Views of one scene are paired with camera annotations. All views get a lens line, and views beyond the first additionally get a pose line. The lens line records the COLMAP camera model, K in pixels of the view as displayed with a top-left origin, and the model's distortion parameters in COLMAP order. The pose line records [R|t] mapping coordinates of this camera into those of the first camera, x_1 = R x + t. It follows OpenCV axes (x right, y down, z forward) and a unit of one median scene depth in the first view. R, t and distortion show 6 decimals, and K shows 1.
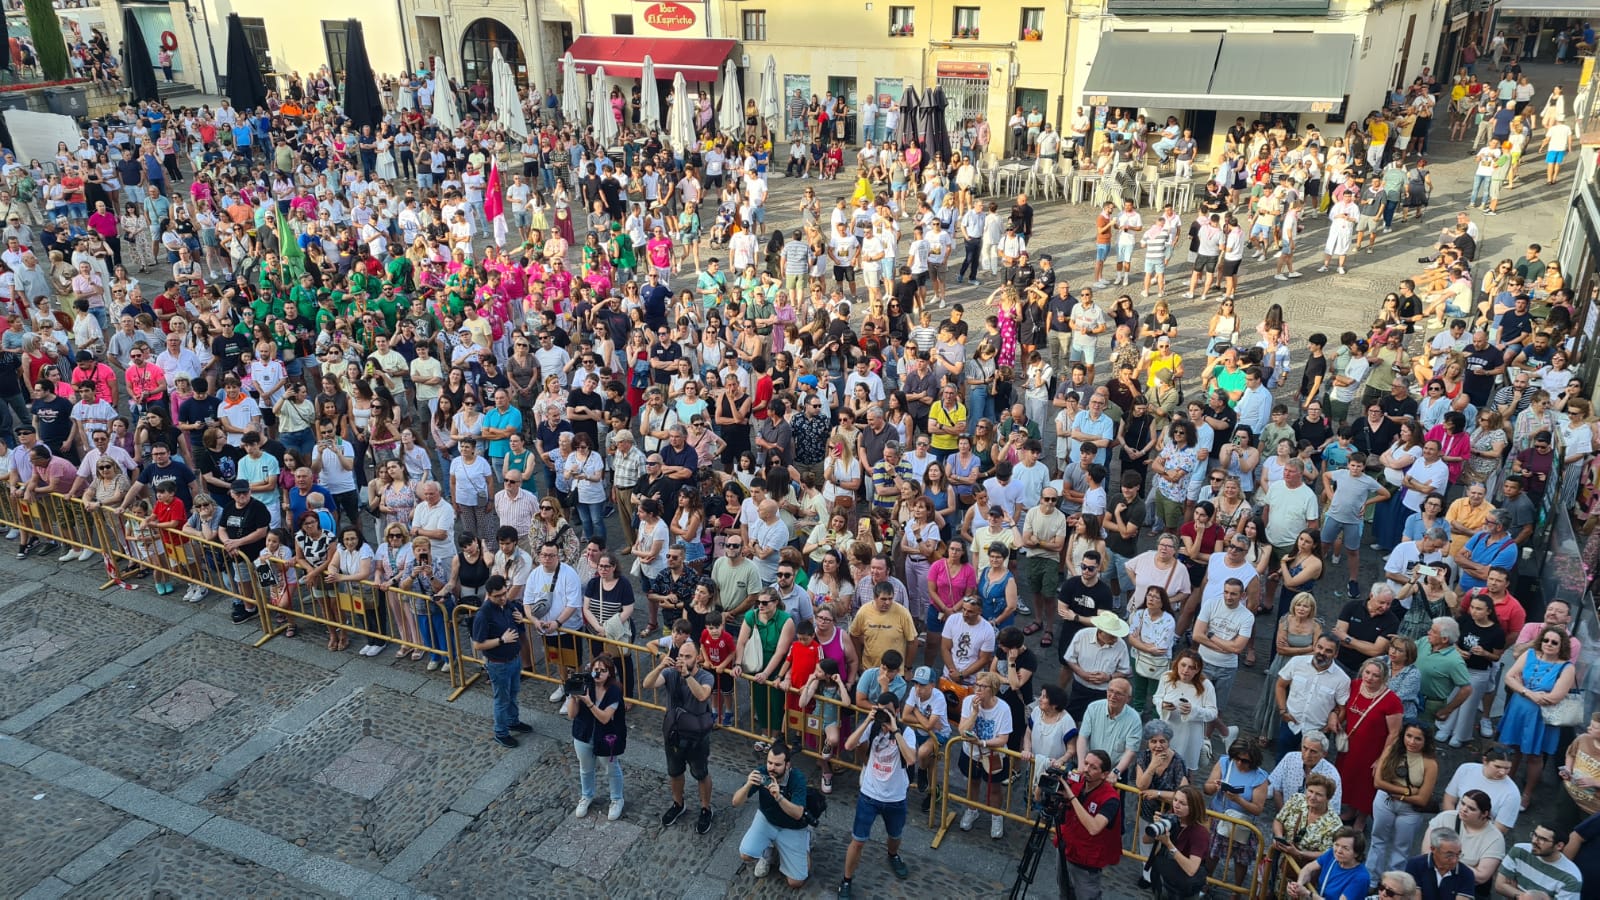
lens RADIAL K [[1209.8, 0, 799.2], [0, 1209.8, 453.0], [0, 0, 1]] dist [0.076023, -0.065244]
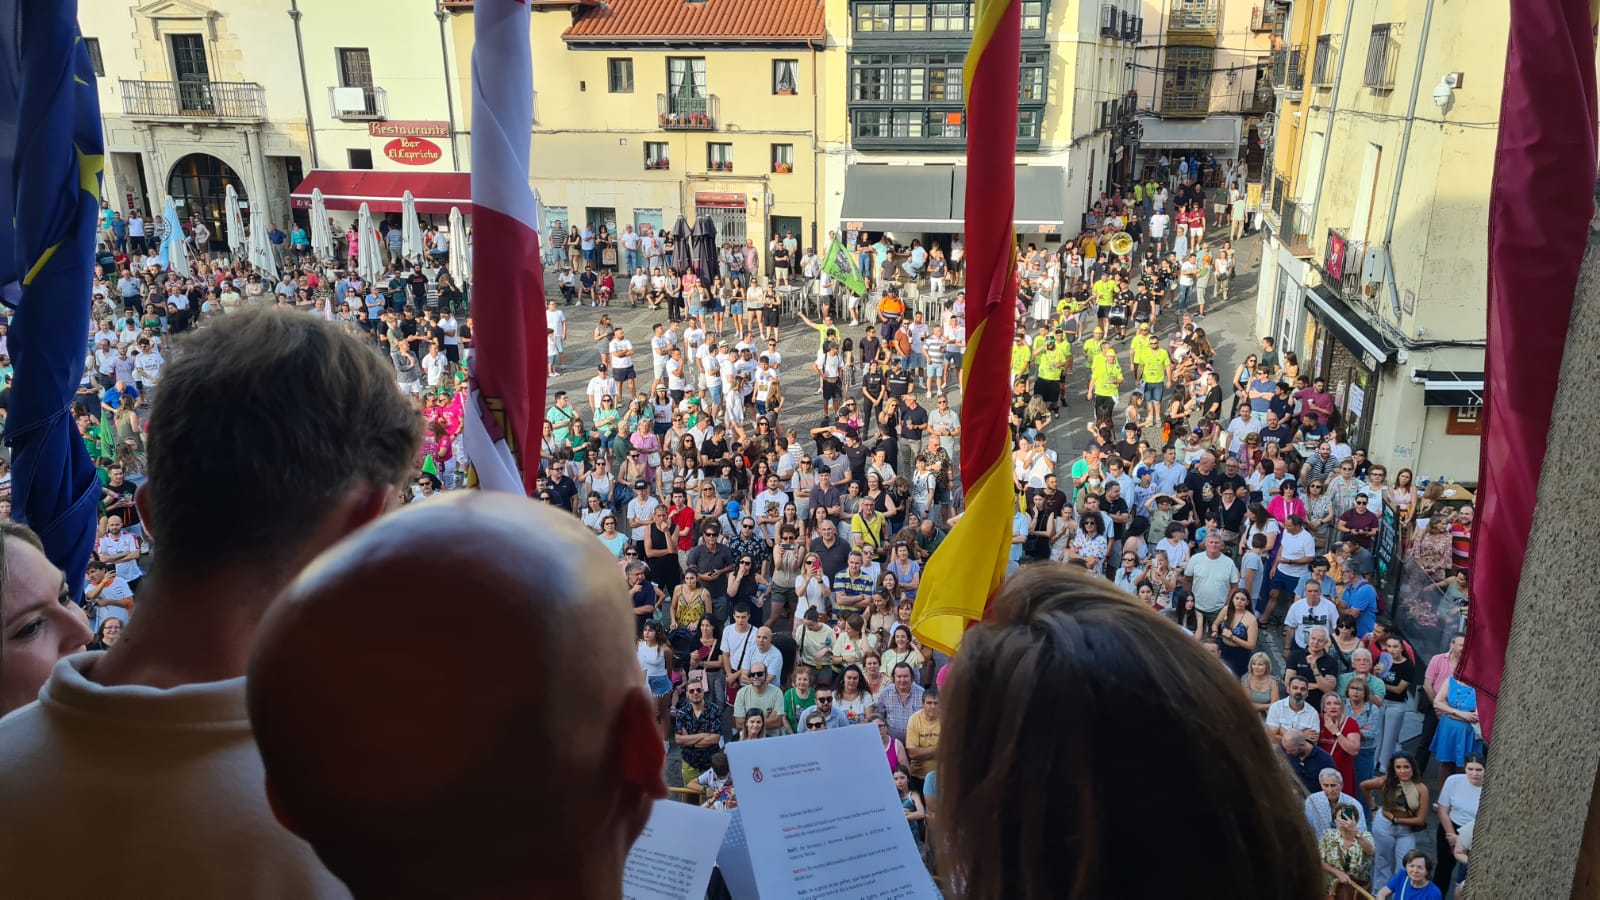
lens RADIAL K [[1209.8, 0, 806.1], [0, 1209.8, 438.3], [0, 0, 1]] dist [0.076023, -0.065244]
pose [[0.960100, -0.071962, 0.270241, -0.158868], [0.100157, 0.990707, -0.092020, -0.011263], [-0.261108, 0.115415, 0.958385, 0.001499]]
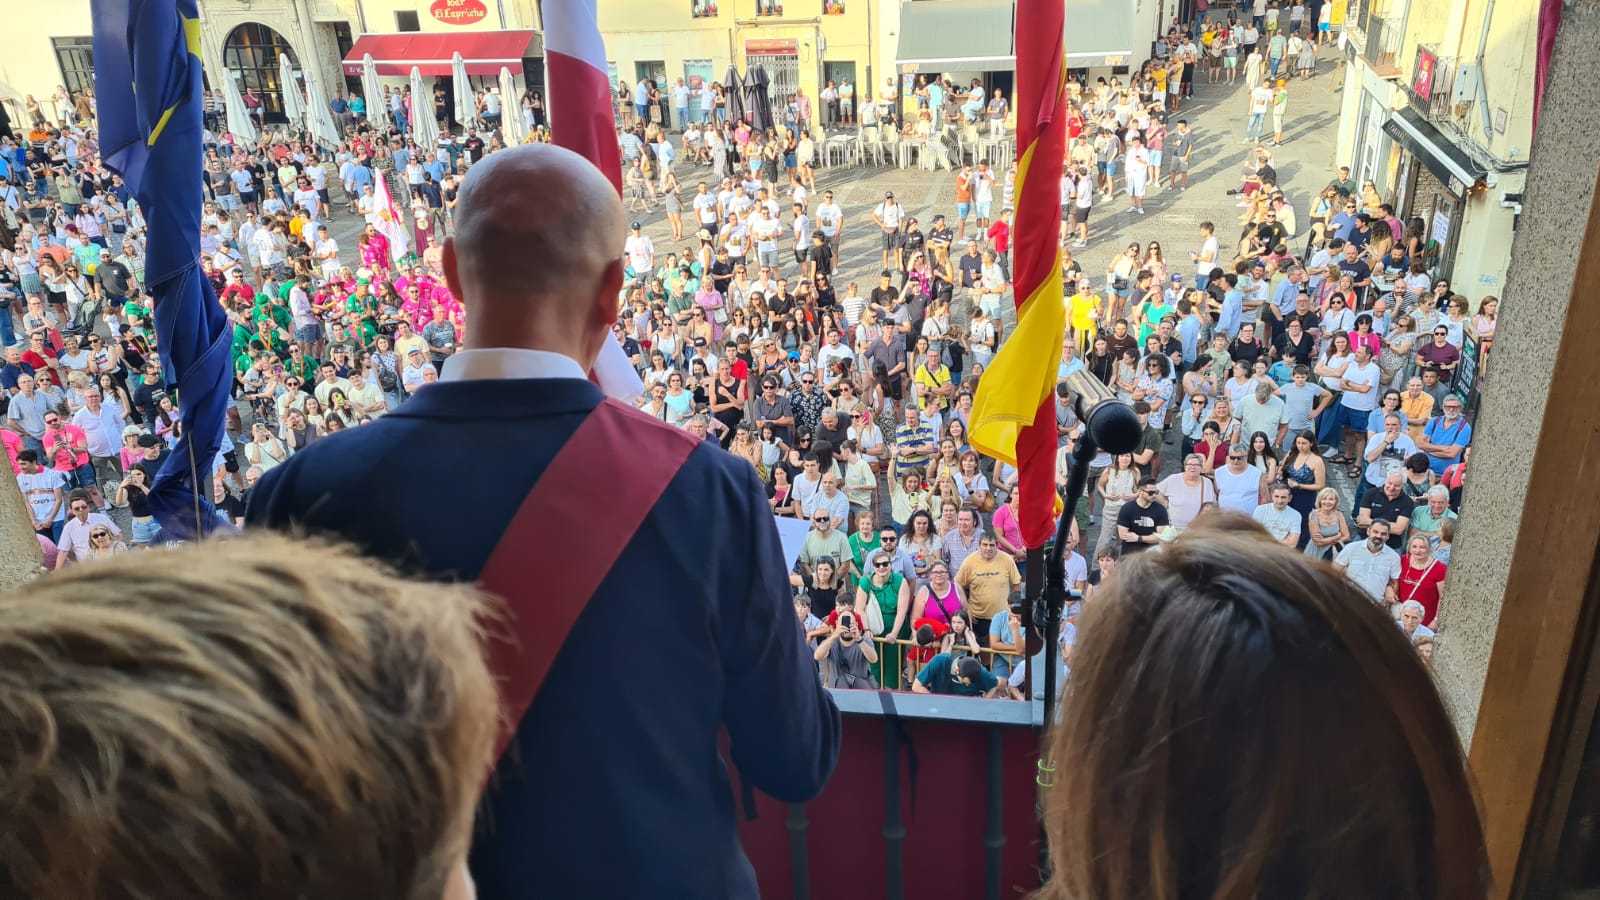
lens RADIAL K [[1209.8, 0, 785.5], [0, 1209.8, 449.6], [0, 0, 1]] dist [0.076023, -0.065244]
pose [[0.972756, -0.129479, 0.192305, -0.161277], [0.126863, 0.991582, 0.025910, -0.008129], [-0.194041, -0.000808, 0.980993, -0.005587]]
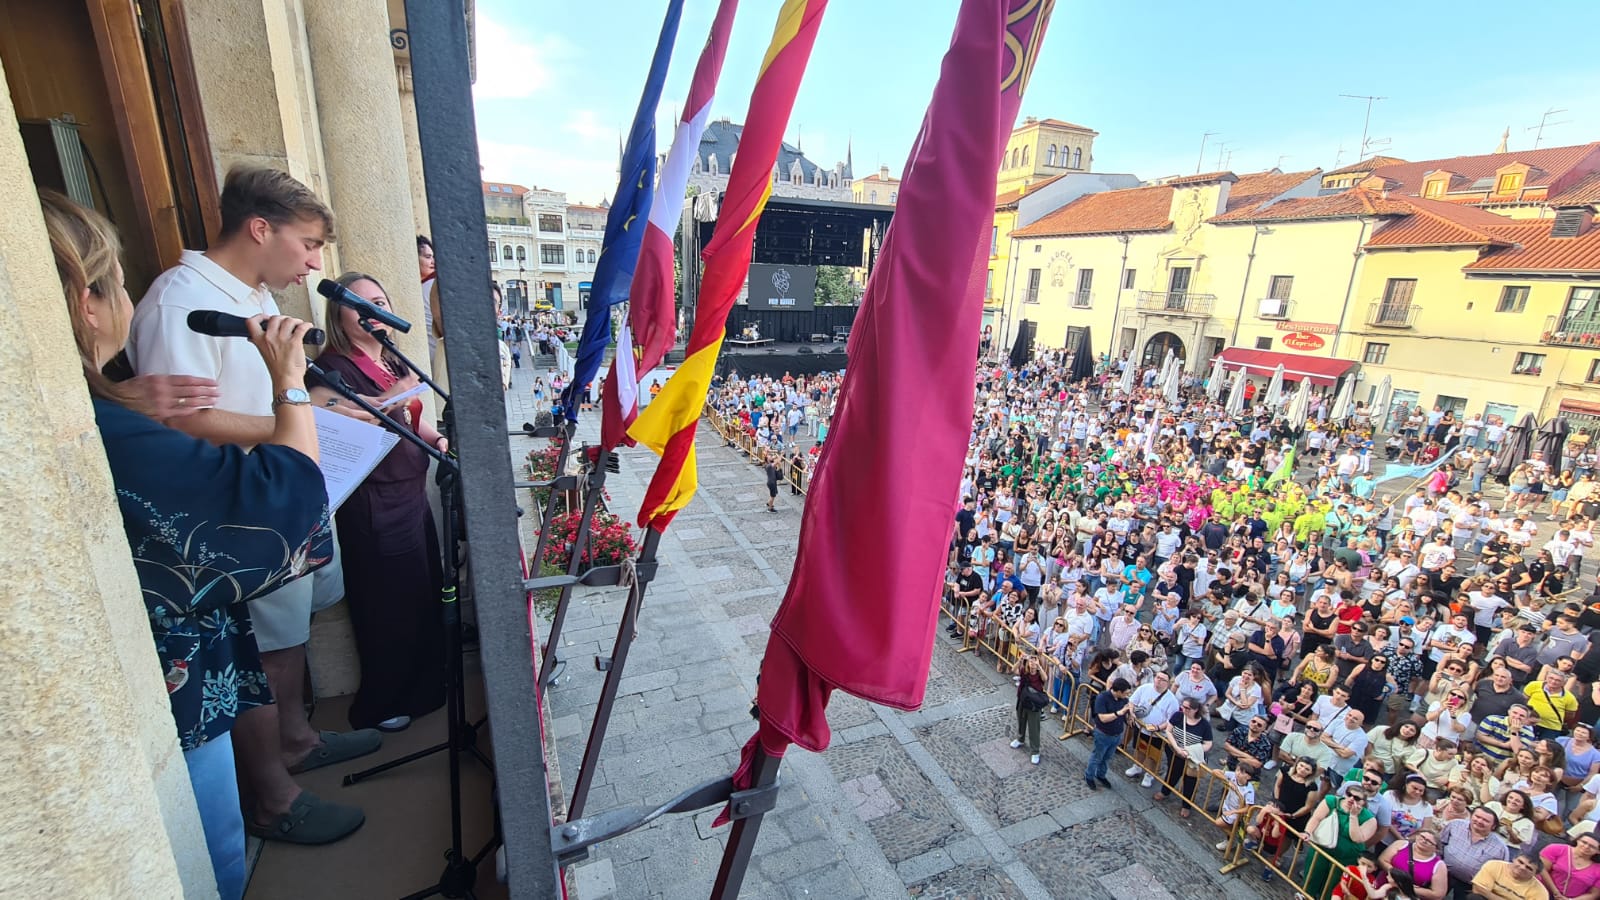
lens RADIAL K [[653.3, 0, 786.8], [0, 653.3, 456.6], [0, 0, 1]] dist [0.006802, -0.002939]
pose [[0.737906, 0.217782, -0.638800, -0.053003], [-0.304692, 0.952057, -0.027384, -0.007178], [0.602210, 0.214844, 0.768885, 0.037653]]
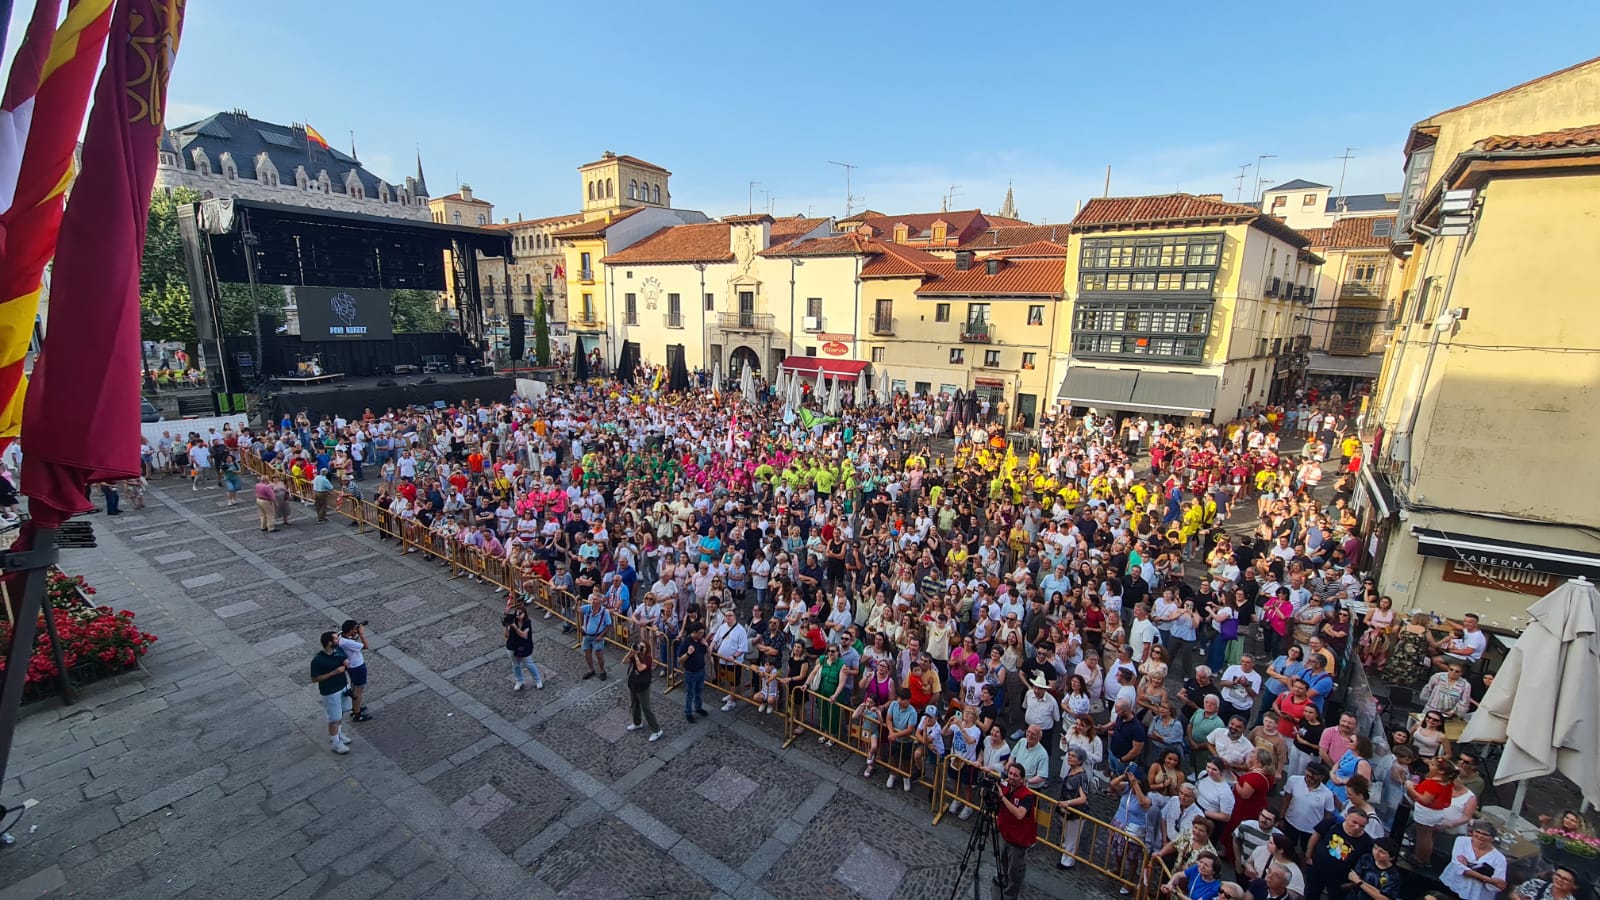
lens RADIAL K [[657.1, 0, 788.7], [0, 657.1, 457.6], [0, 0, 1]] dist [0.001759, 0.000884]
pose [[0.983196, 0.072838, -0.167392, 0.017054], [-0.102752, 0.978714, -0.177651, 0.010818], [0.150889, 0.191866, 0.969753, 0.016153]]
